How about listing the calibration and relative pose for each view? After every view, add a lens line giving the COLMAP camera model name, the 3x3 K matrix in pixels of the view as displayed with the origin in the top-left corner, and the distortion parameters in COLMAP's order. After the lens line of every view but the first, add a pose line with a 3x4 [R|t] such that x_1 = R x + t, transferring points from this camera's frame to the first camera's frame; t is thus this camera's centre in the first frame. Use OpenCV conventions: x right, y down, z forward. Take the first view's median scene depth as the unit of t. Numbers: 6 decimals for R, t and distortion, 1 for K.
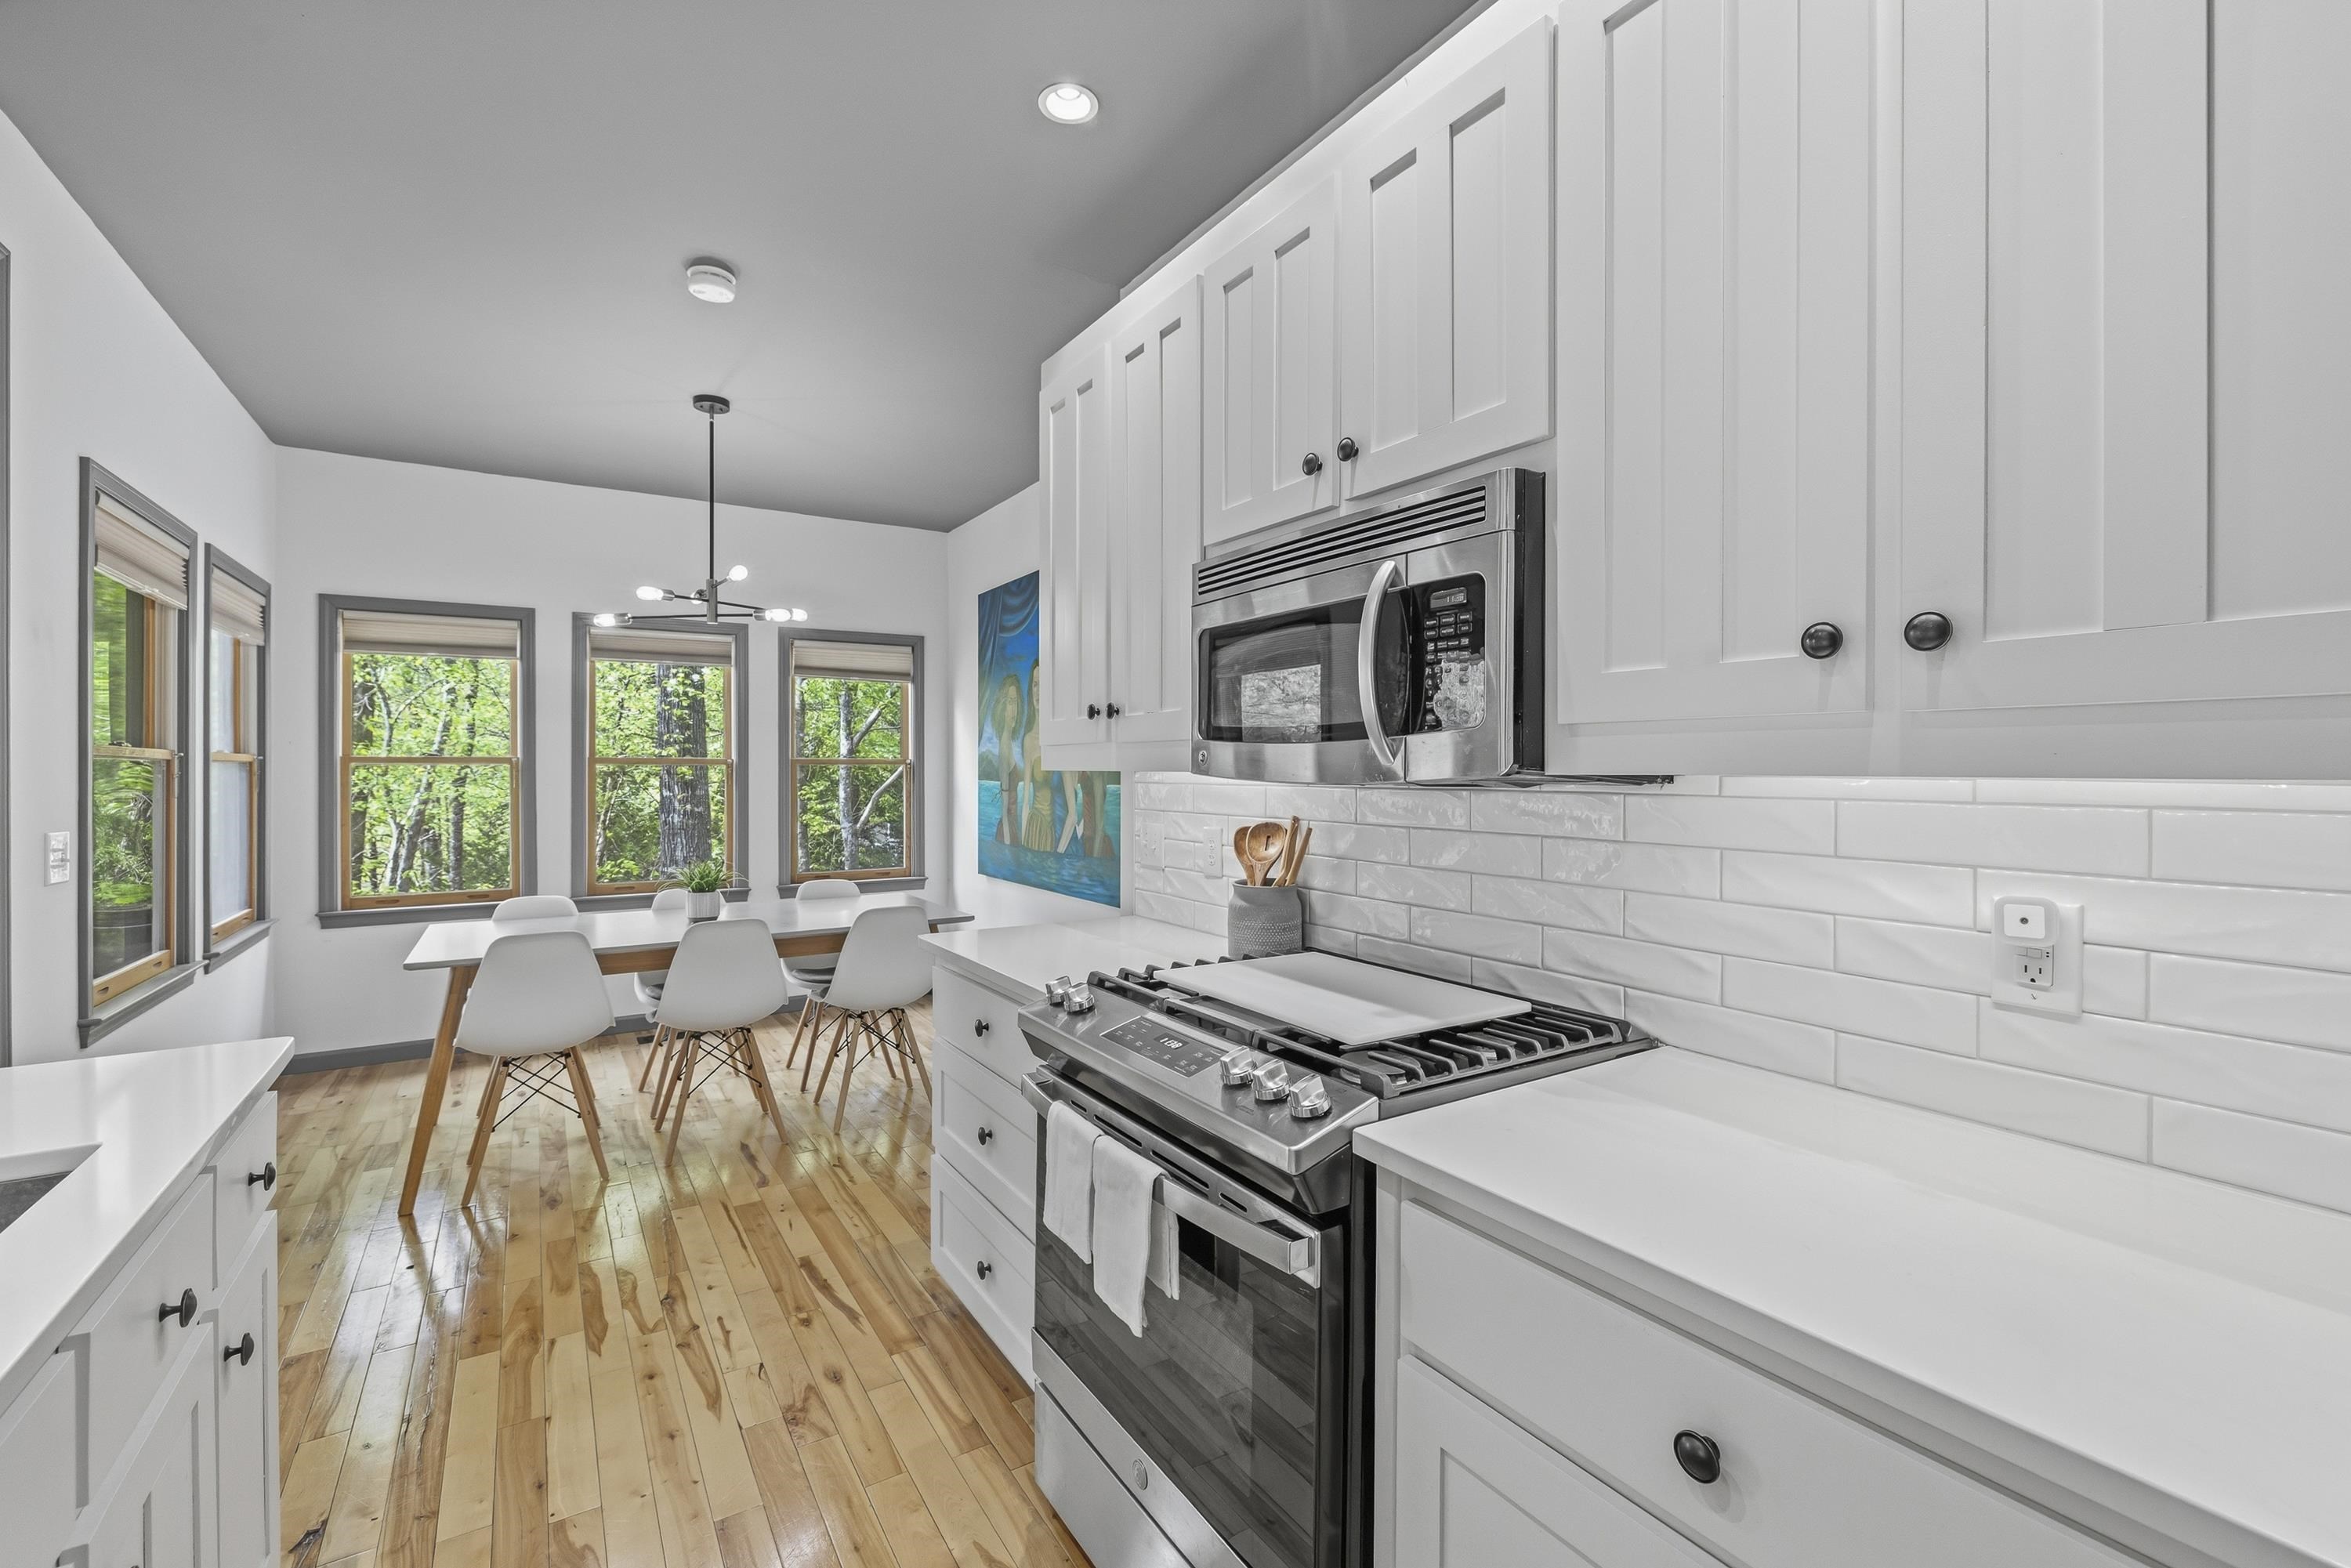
lens RADIAL K [[984.2, 0, 1167.3], [0, 984.2, 774.6], [0, 0, 1]] dist [-0.001008, -0.000120]
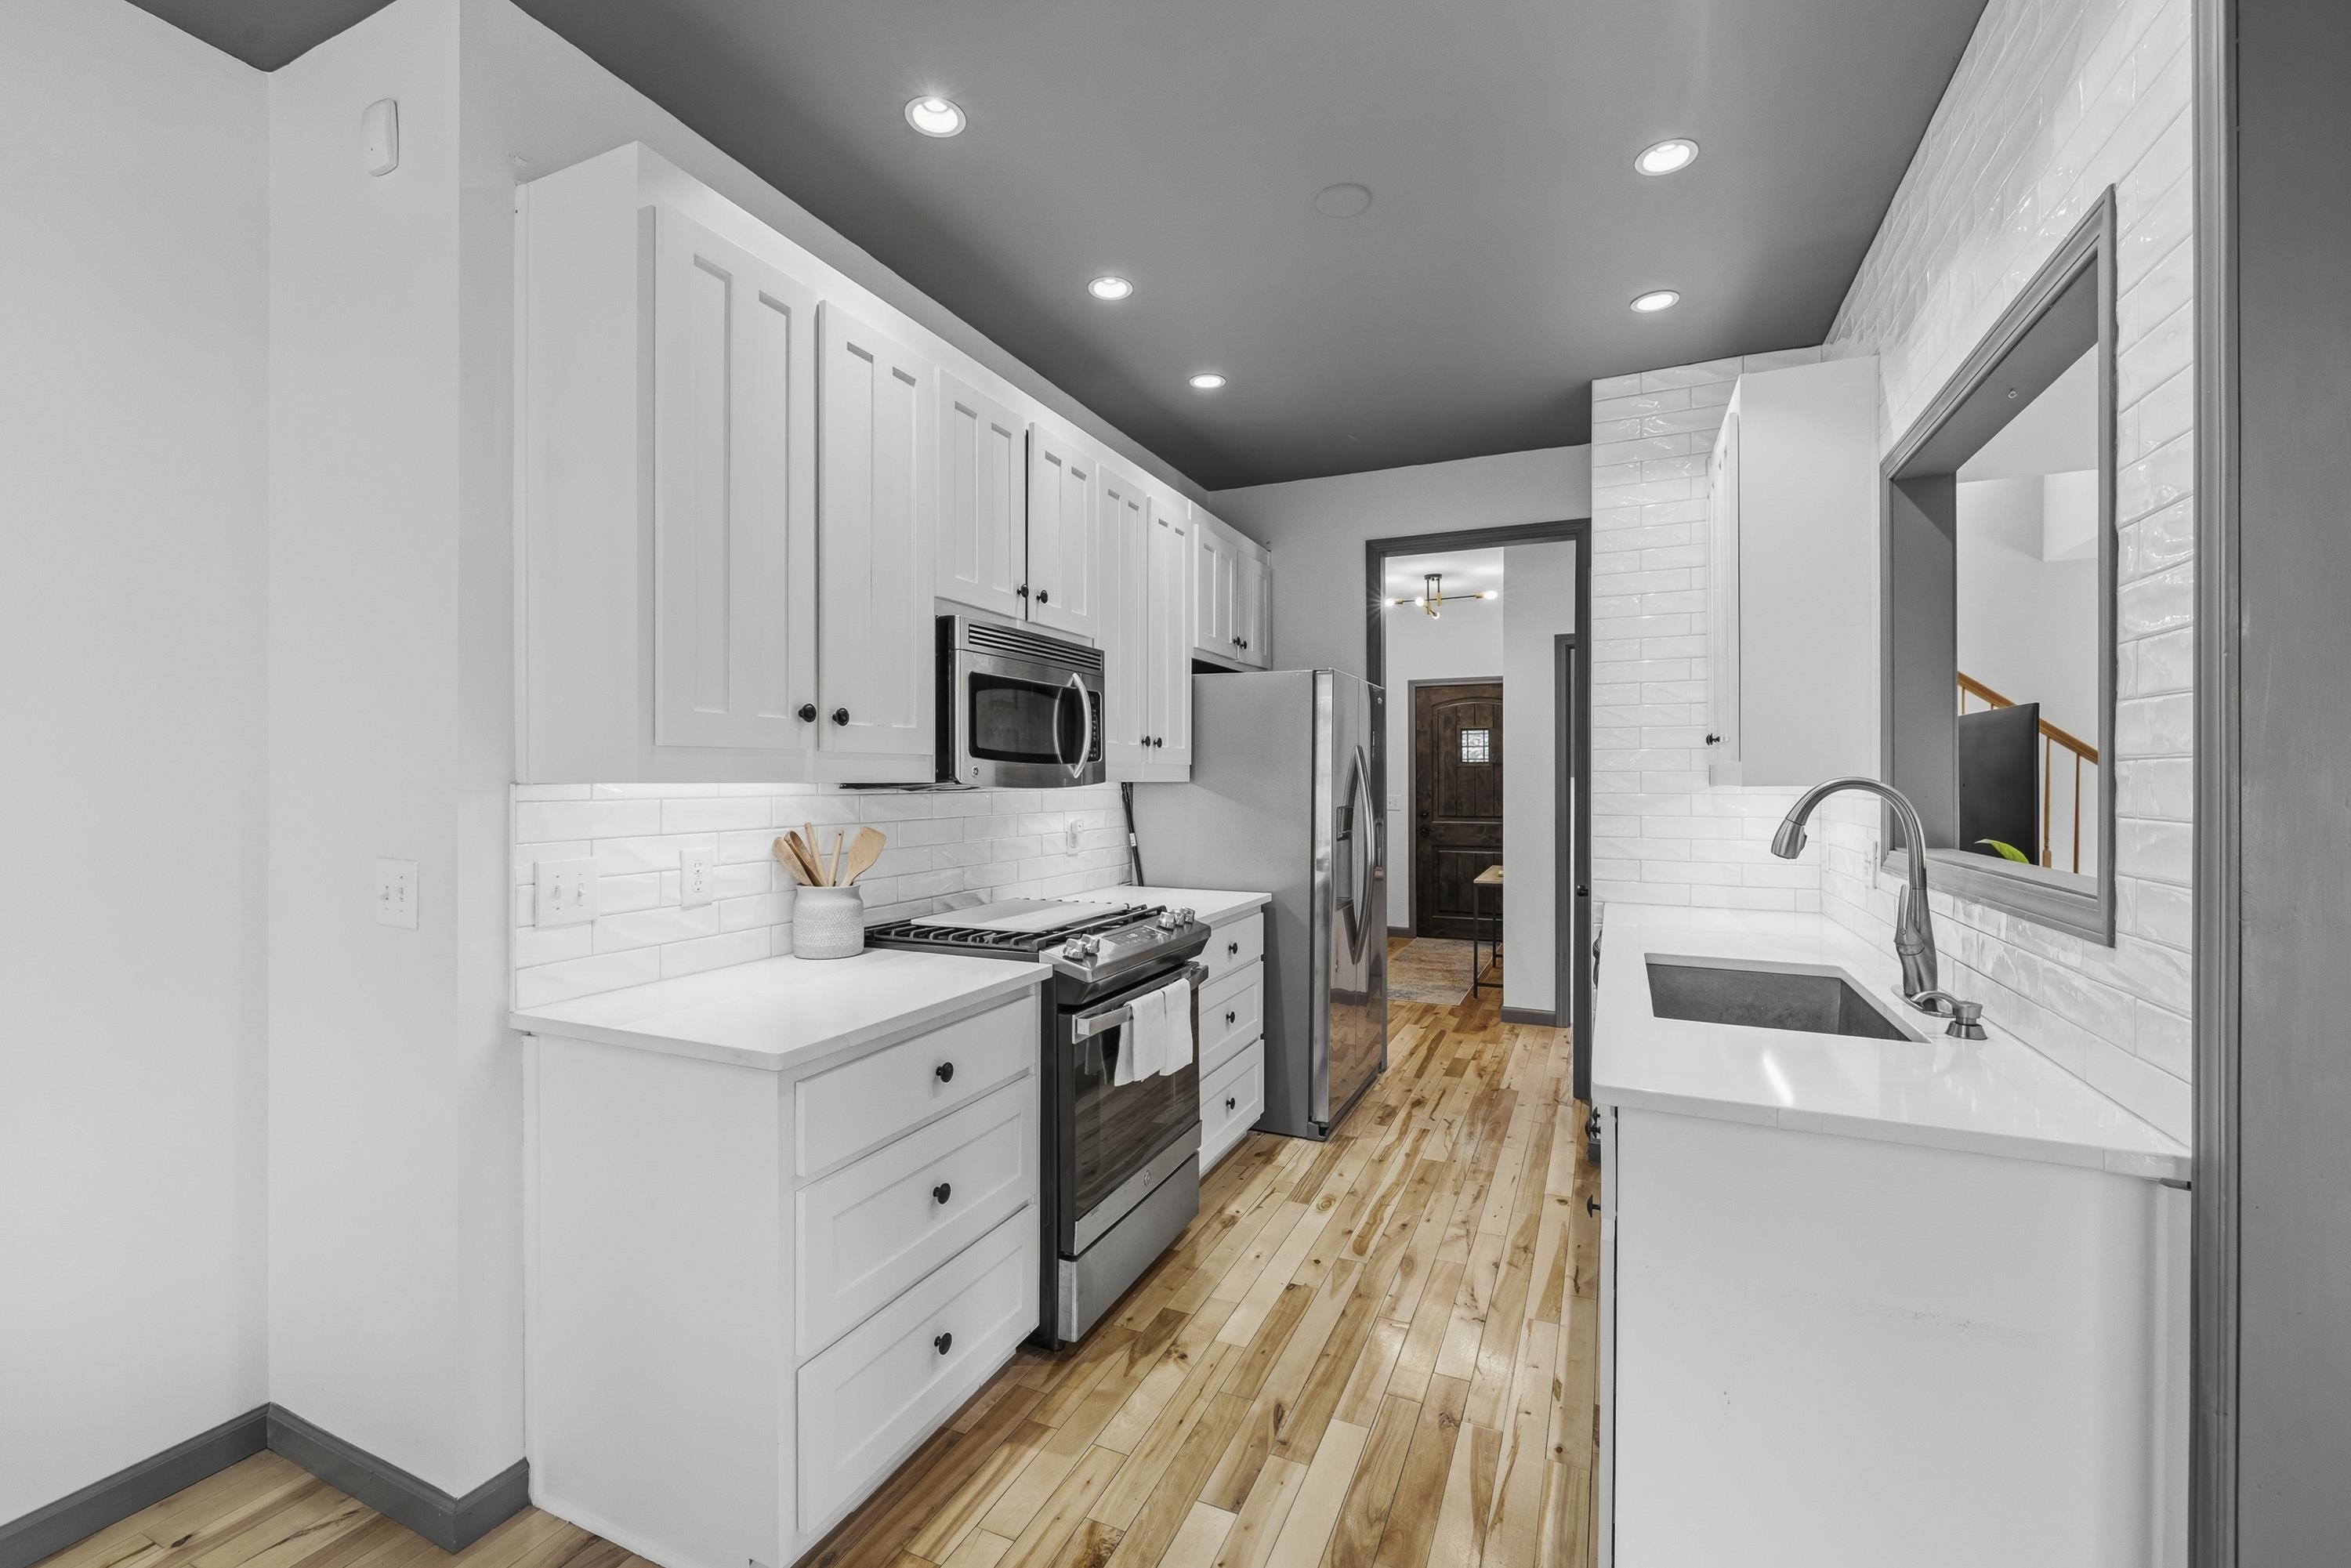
lens RADIAL K [[984.2, 0, 1167.3], [0, 984.2, 774.6], [0, 0, 1]] dist [-0.001008, -0.000120]
pose [[-0.545793, -0.001657, 0.837918, -1.435054], [-0.002330, 0.999997, 0.000460, -0.017801], [-0.837917, -0.001702, -0.545795, 1.811818]]
